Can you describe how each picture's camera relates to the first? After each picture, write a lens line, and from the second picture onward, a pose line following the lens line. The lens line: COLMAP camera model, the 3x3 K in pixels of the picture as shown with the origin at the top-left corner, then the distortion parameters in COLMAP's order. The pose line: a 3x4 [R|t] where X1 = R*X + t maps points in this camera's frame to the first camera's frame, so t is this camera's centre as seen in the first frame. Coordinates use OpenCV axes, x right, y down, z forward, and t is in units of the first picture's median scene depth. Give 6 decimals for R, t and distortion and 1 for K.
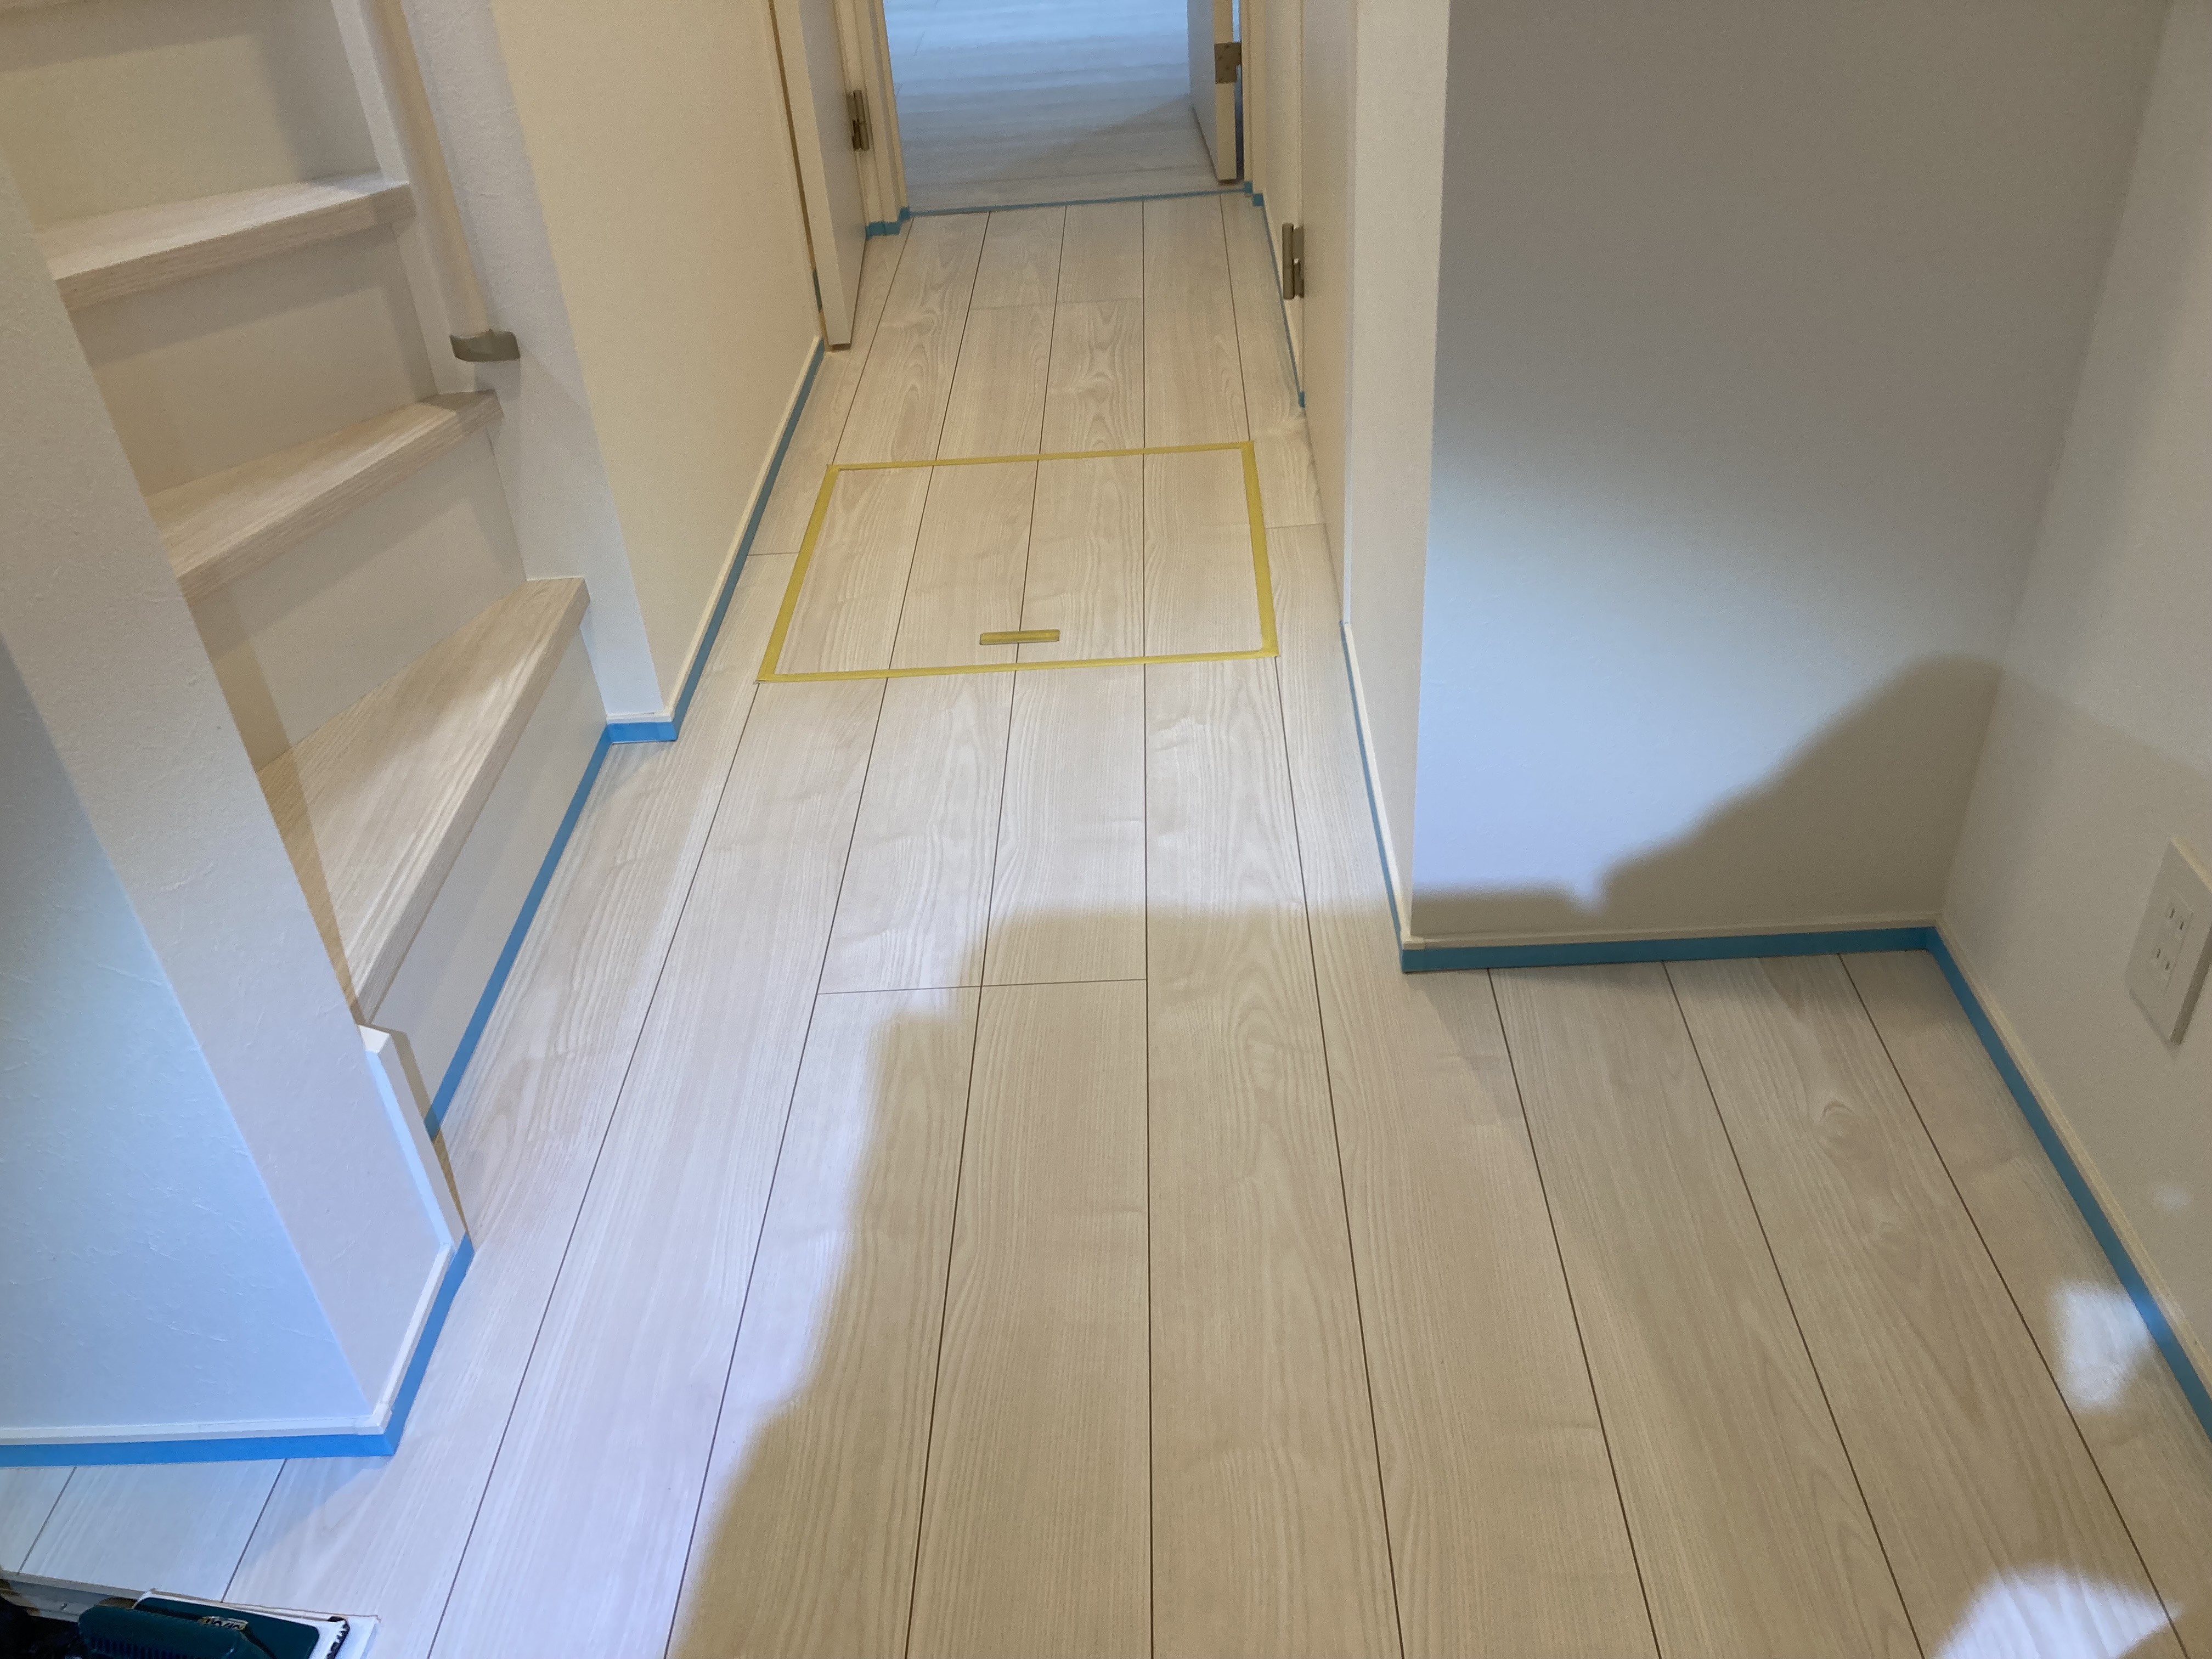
lens RADIAL K [[1833.9, 0, 1119.9], [0, 1833.9, 847.0], [0, 0, 1]] dist [0.028924, -0.030261]
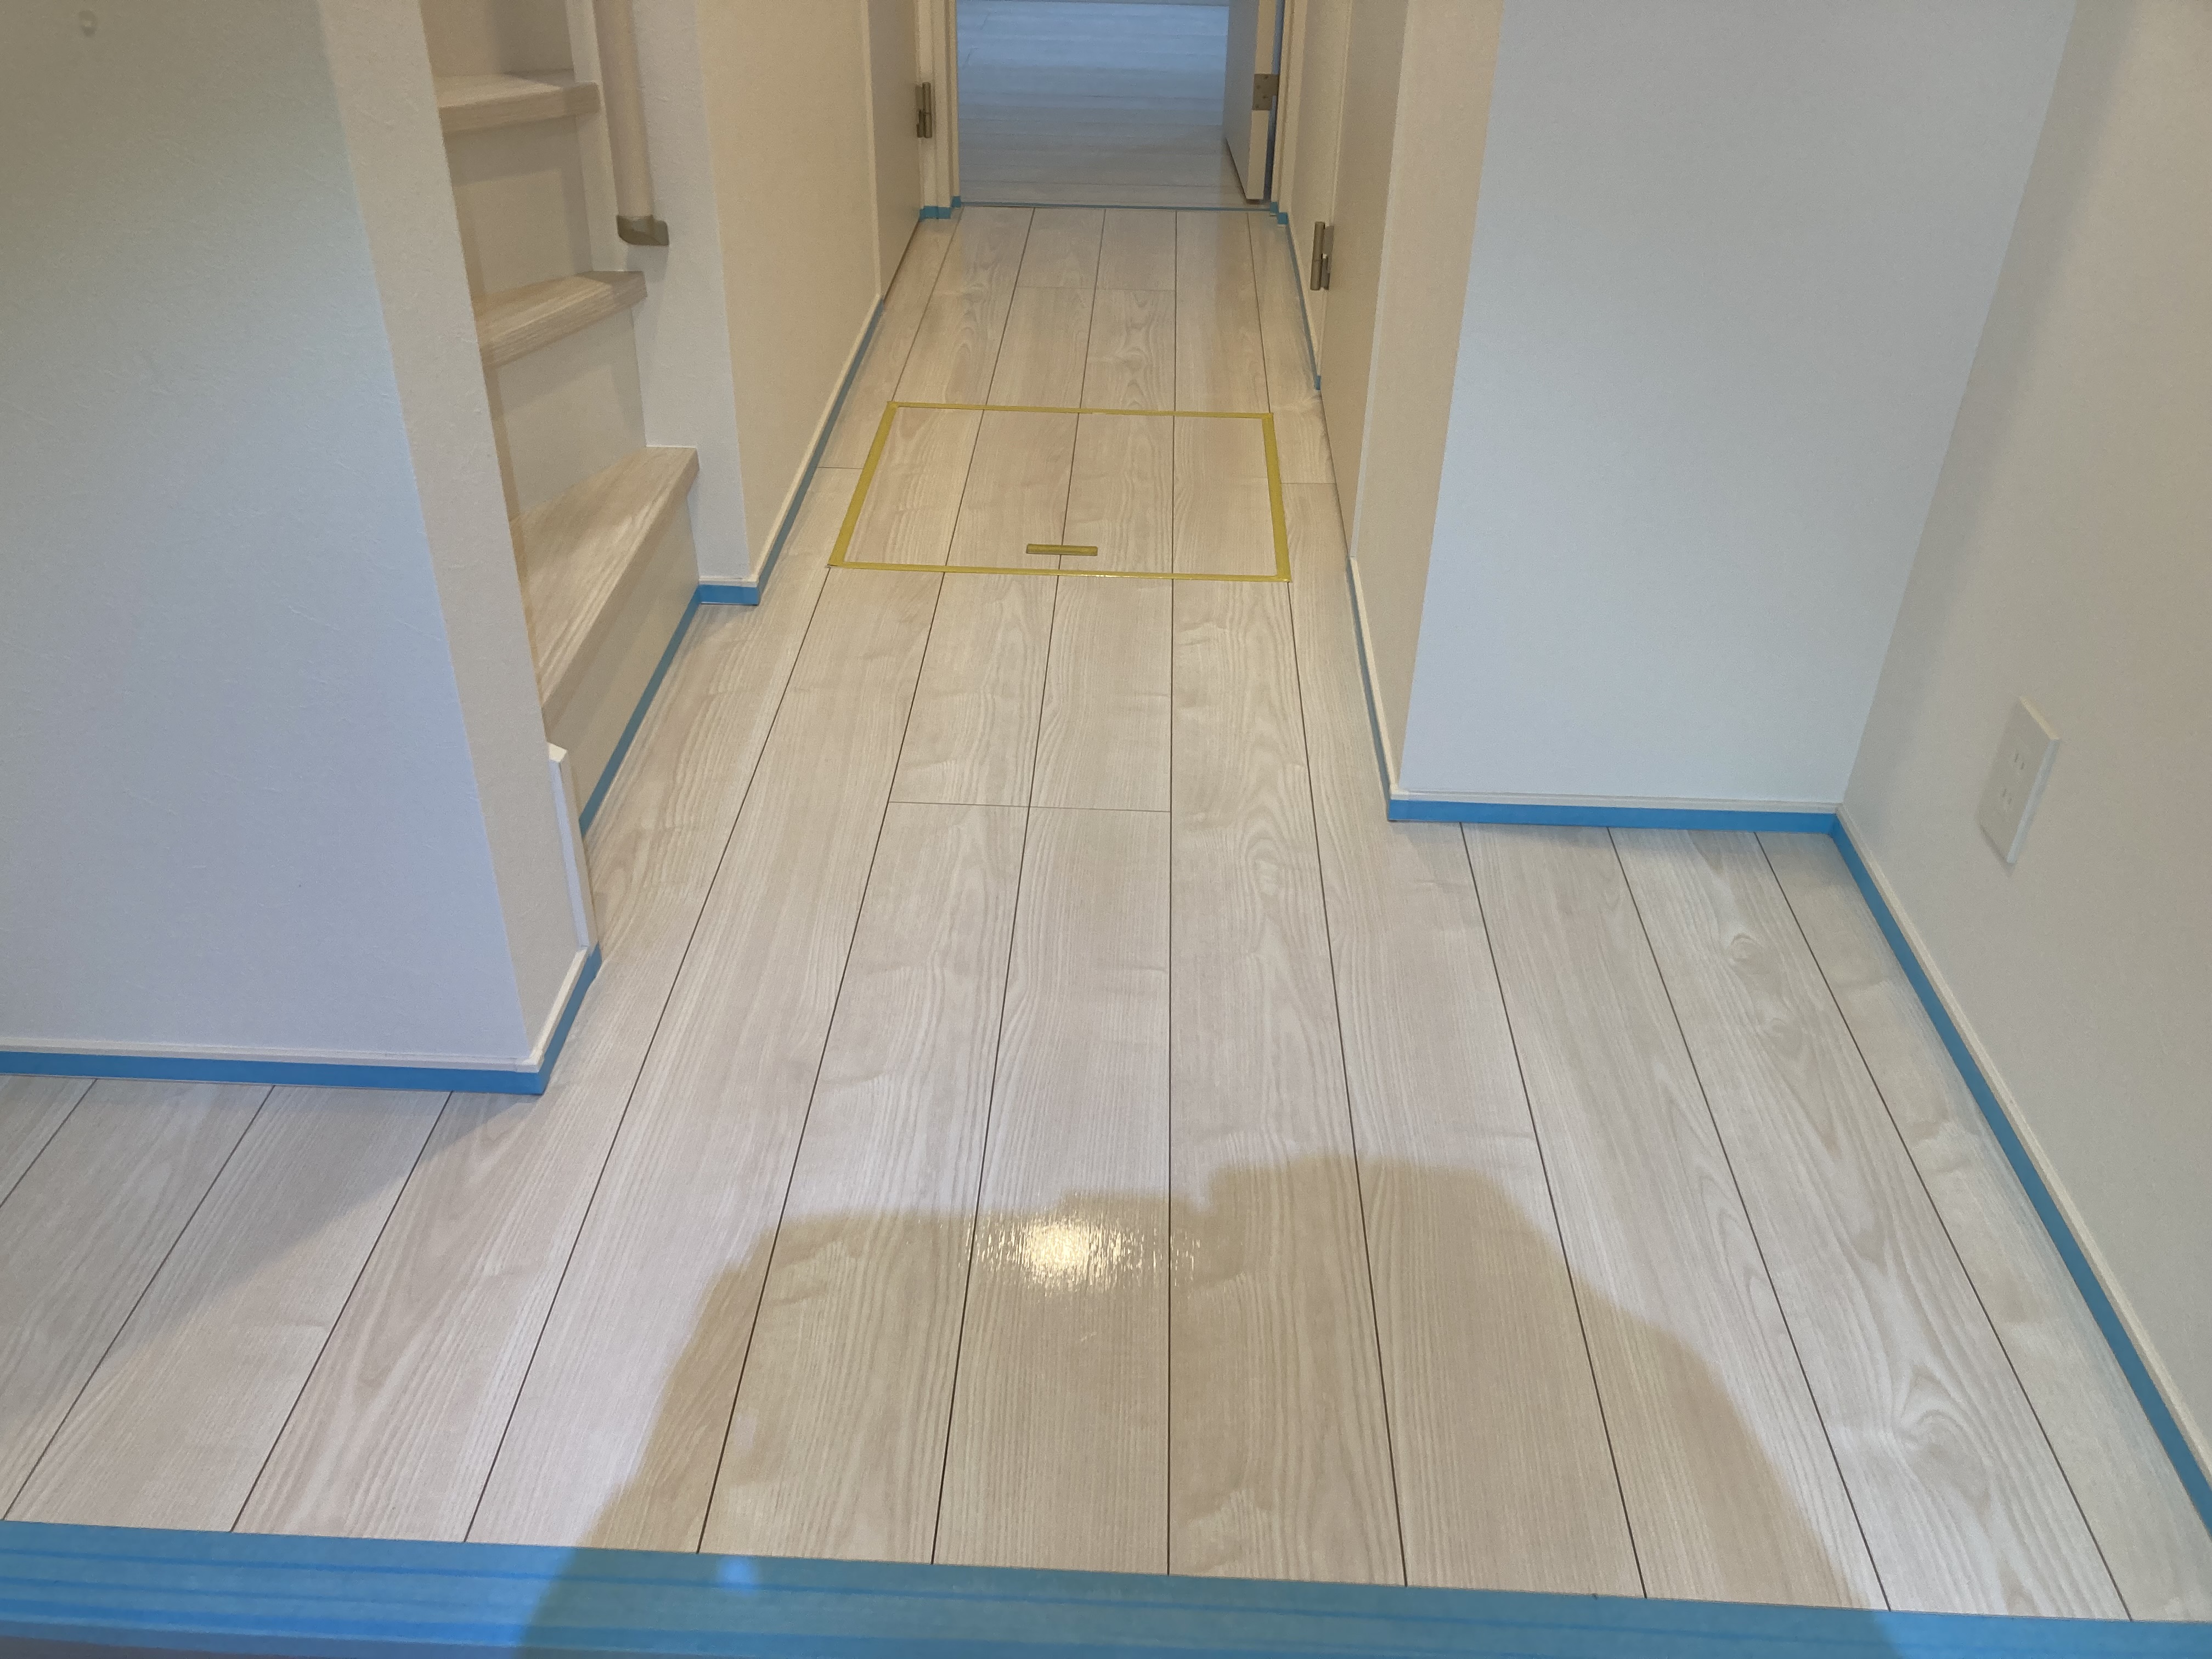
lens RADIAL K [[1871.0, 0, 1114.2], [0, 1871.0, 876.0], [0, 0, 1]] dist [0.033271, -0.053452]
pose [[0.996235, 0.080785, 0.031459, -0.055911], [-0.079910, 0.996405, -0.028134, 0.150389], [-0.033619, 0.025514, 0.999109, -0.191478]]
